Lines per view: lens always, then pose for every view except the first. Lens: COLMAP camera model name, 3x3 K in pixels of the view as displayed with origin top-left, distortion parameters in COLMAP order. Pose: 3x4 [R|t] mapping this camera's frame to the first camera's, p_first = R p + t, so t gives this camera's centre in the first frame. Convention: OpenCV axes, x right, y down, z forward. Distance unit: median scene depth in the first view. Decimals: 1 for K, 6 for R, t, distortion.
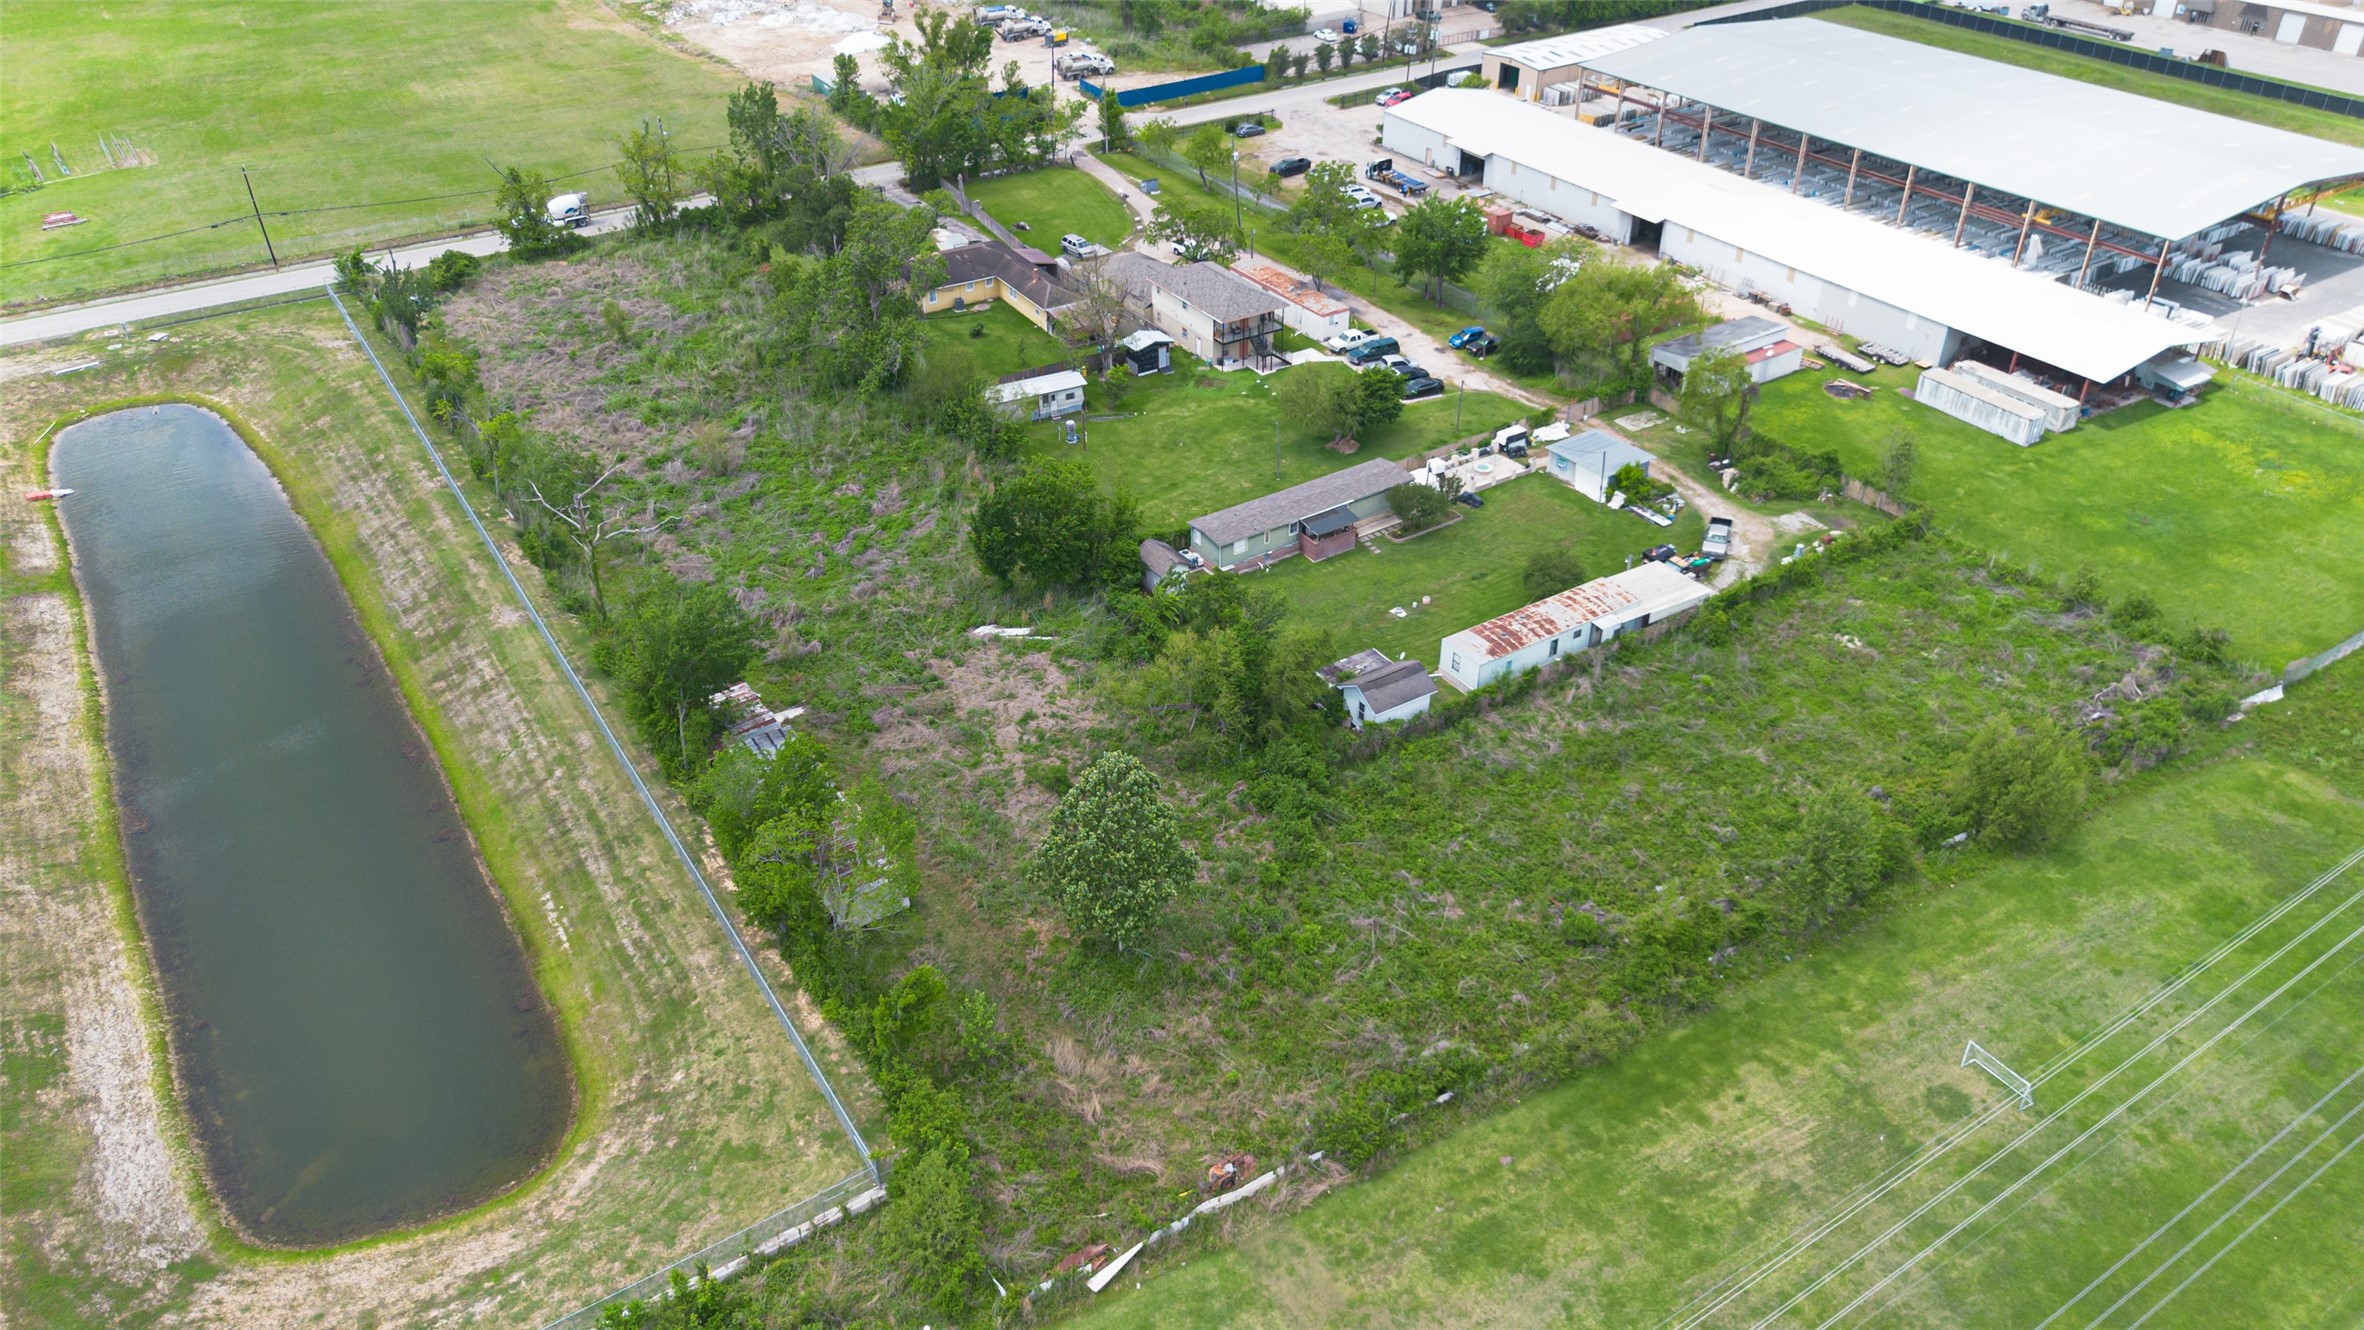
lens RADIAL K [[1678.3, 0, 1182.0], [0, 1678.3, 665.0], [0, 0, 1]] dist [0.067333, -0.063304]
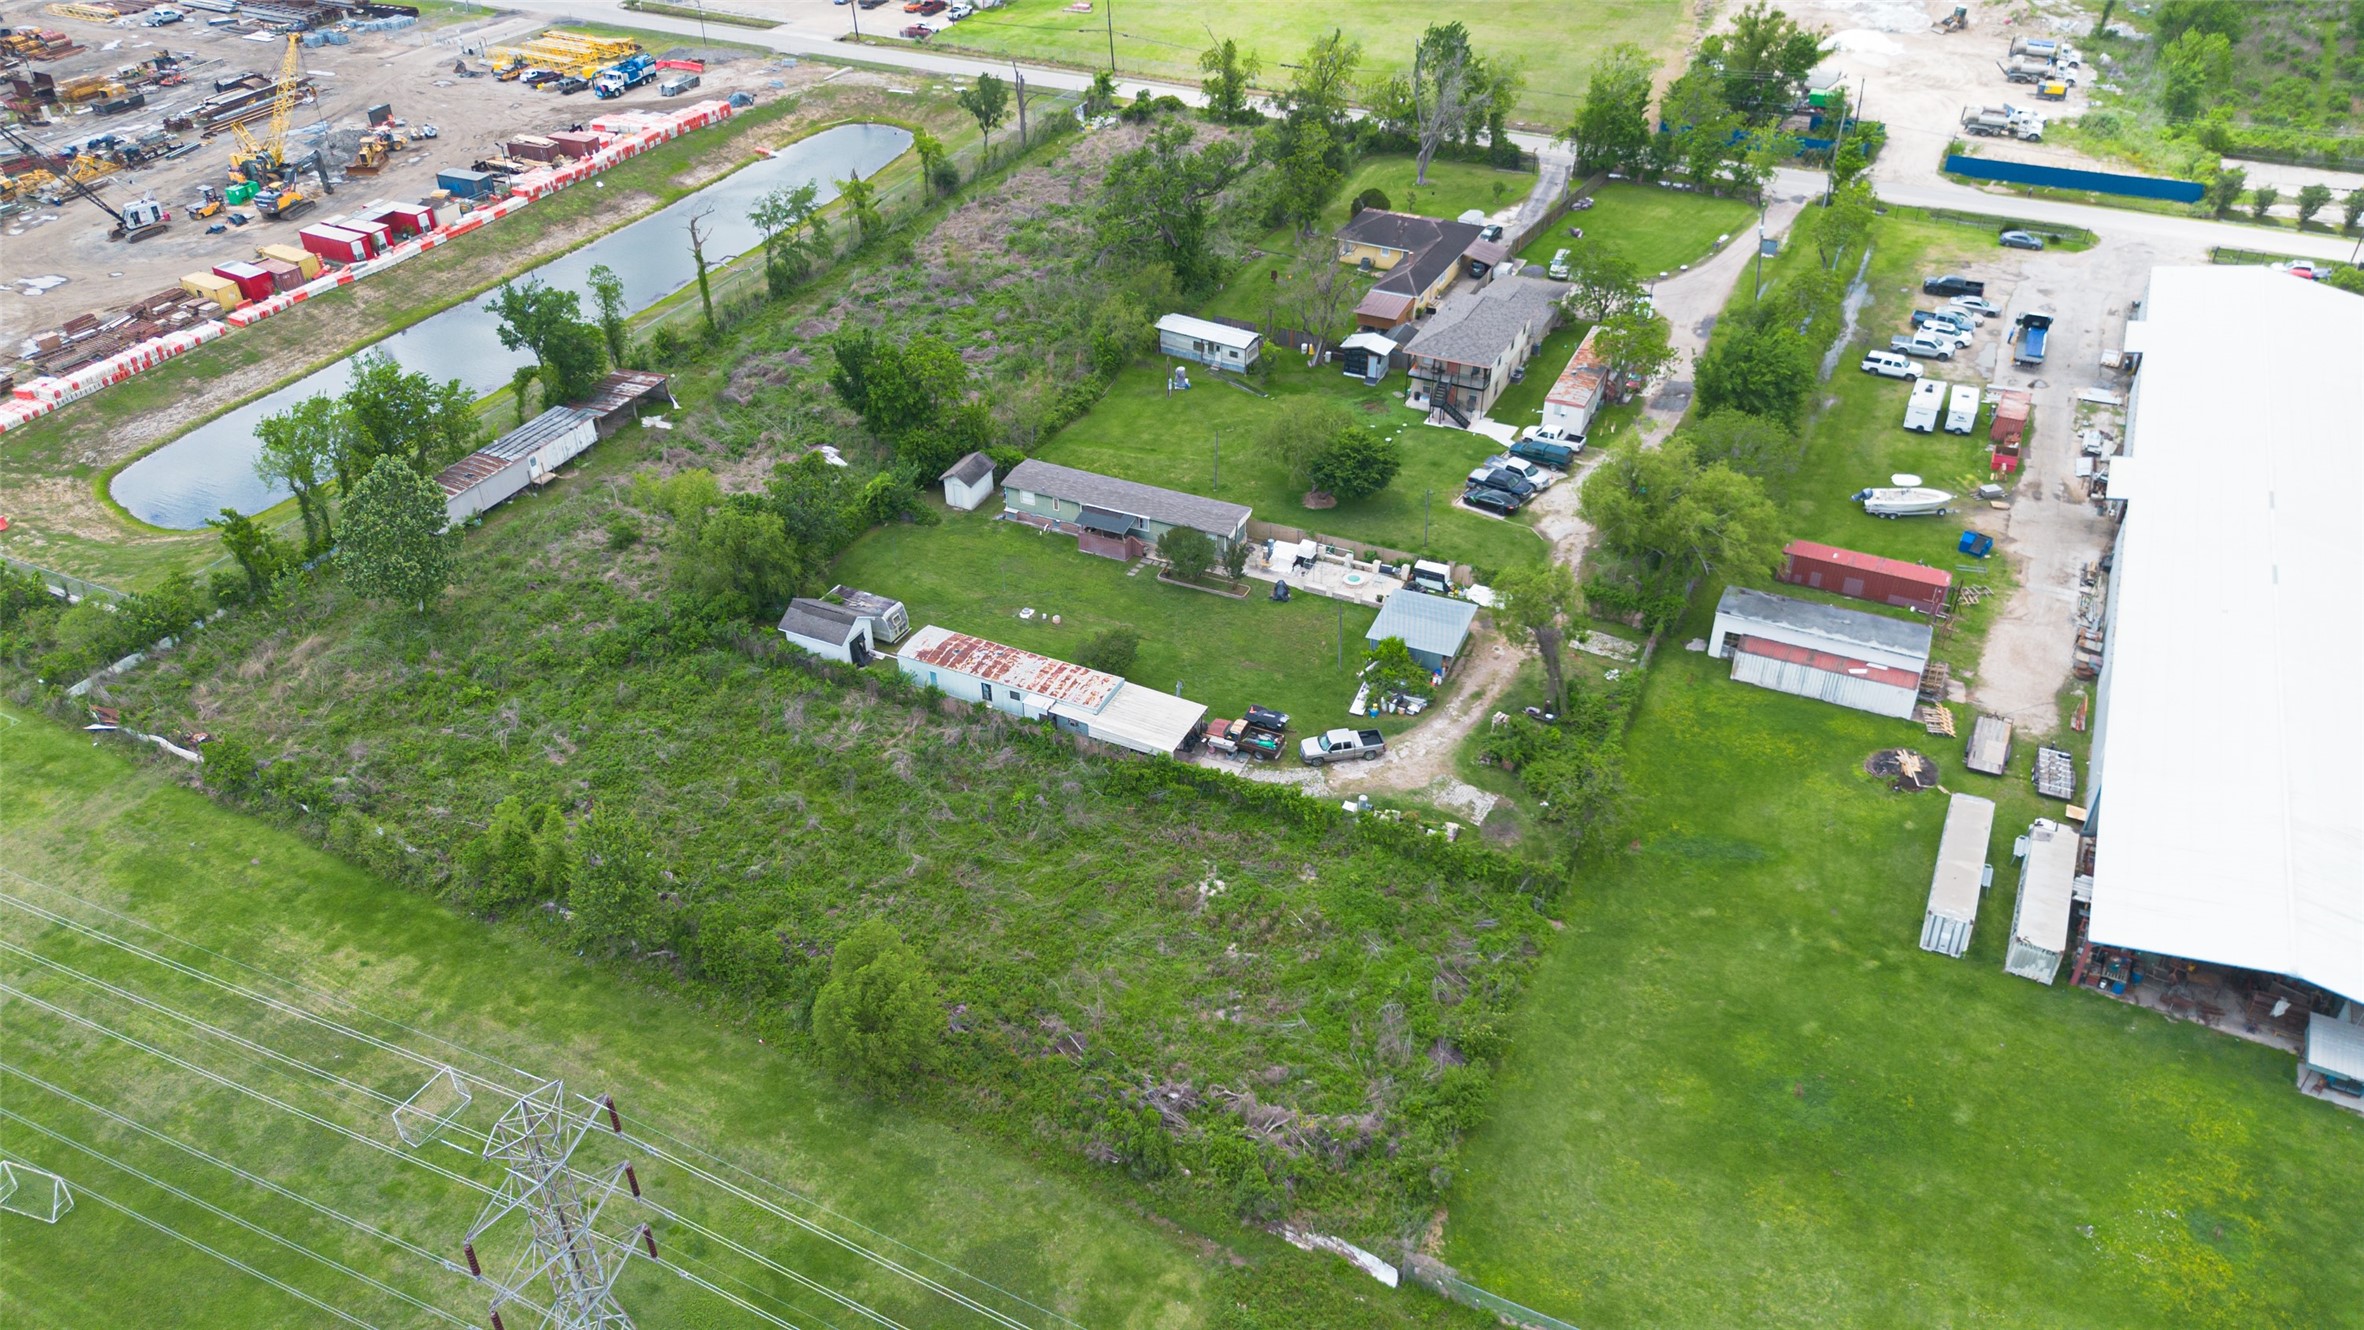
lens RADIAL K [[1678.3, 0, 1182.0], [0, 1678.3, 665.0], [0, 0, 1]] dist [0.067333, -0.063304]
pose [[0.525011, 0.489626, -0.696154, 0.763230], [-0.469712, 0.848791, 0.242743, -0.249919], [0.709742, 0.199550, 0.675608, 0.361531]]
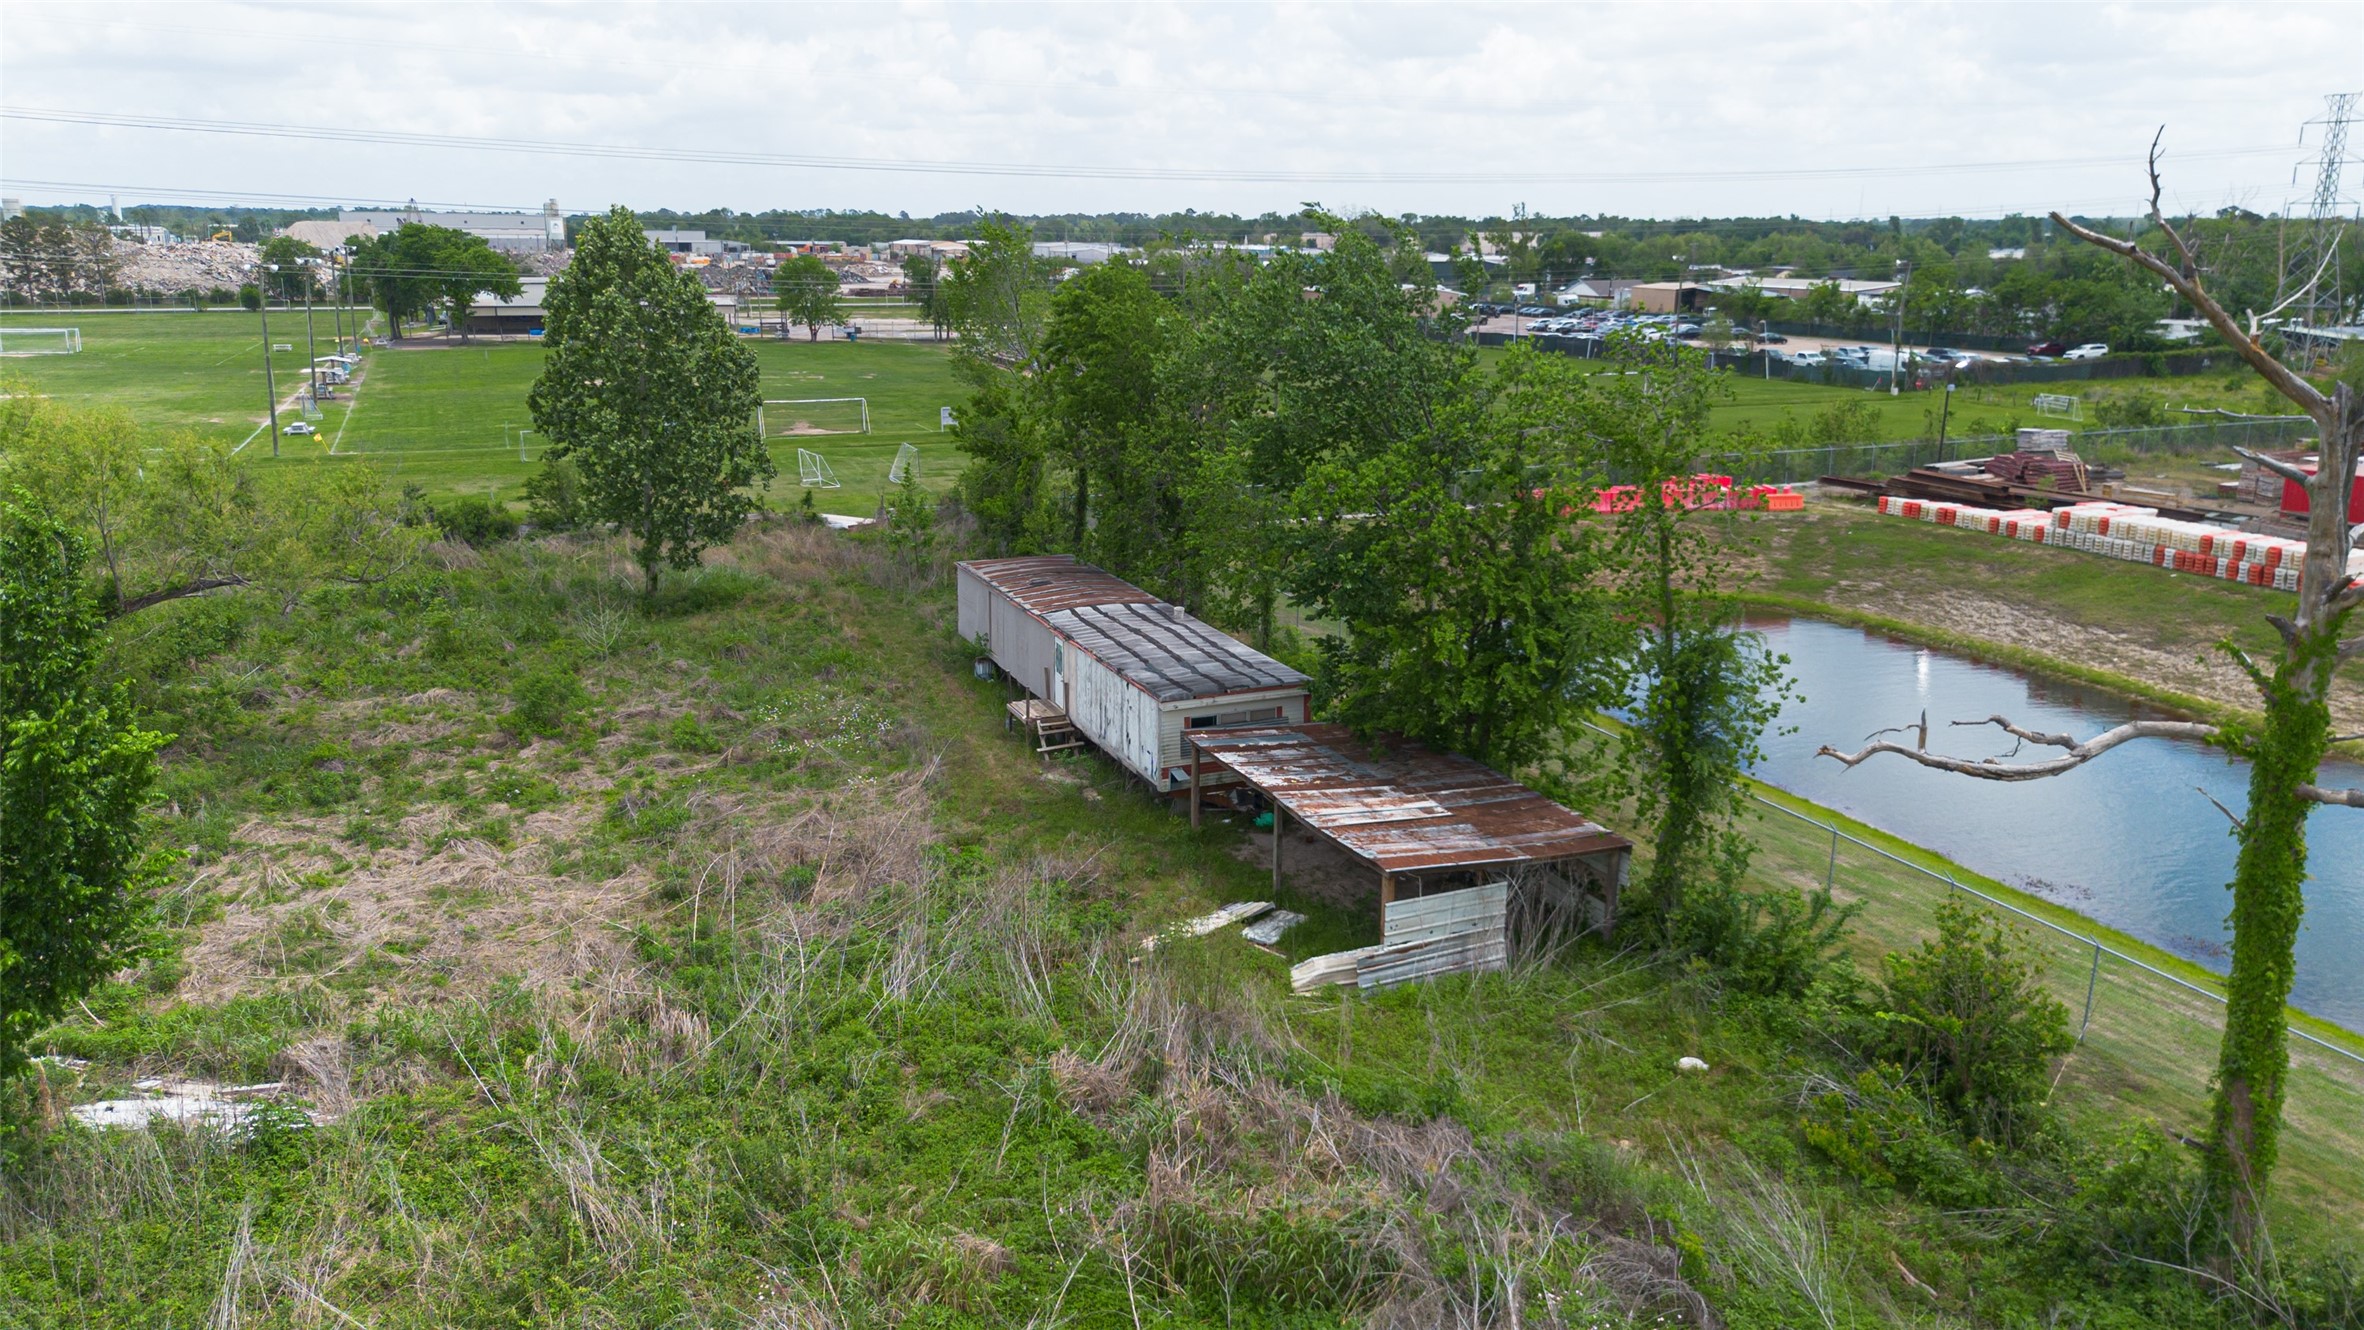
lens RADIAL K [[1667.6, 0, 1182.0], [0, 1667.6, 665.0], [0, 0, 1]] dist [0.093455, -0.125488]
pose [[-0.985283, -0.043255, 0.165368, -0.224495], [0.094660, 0.667478, 0.738588, -0.173620], [-0.142327, 0.743372, -0.653560, 0.927900]]
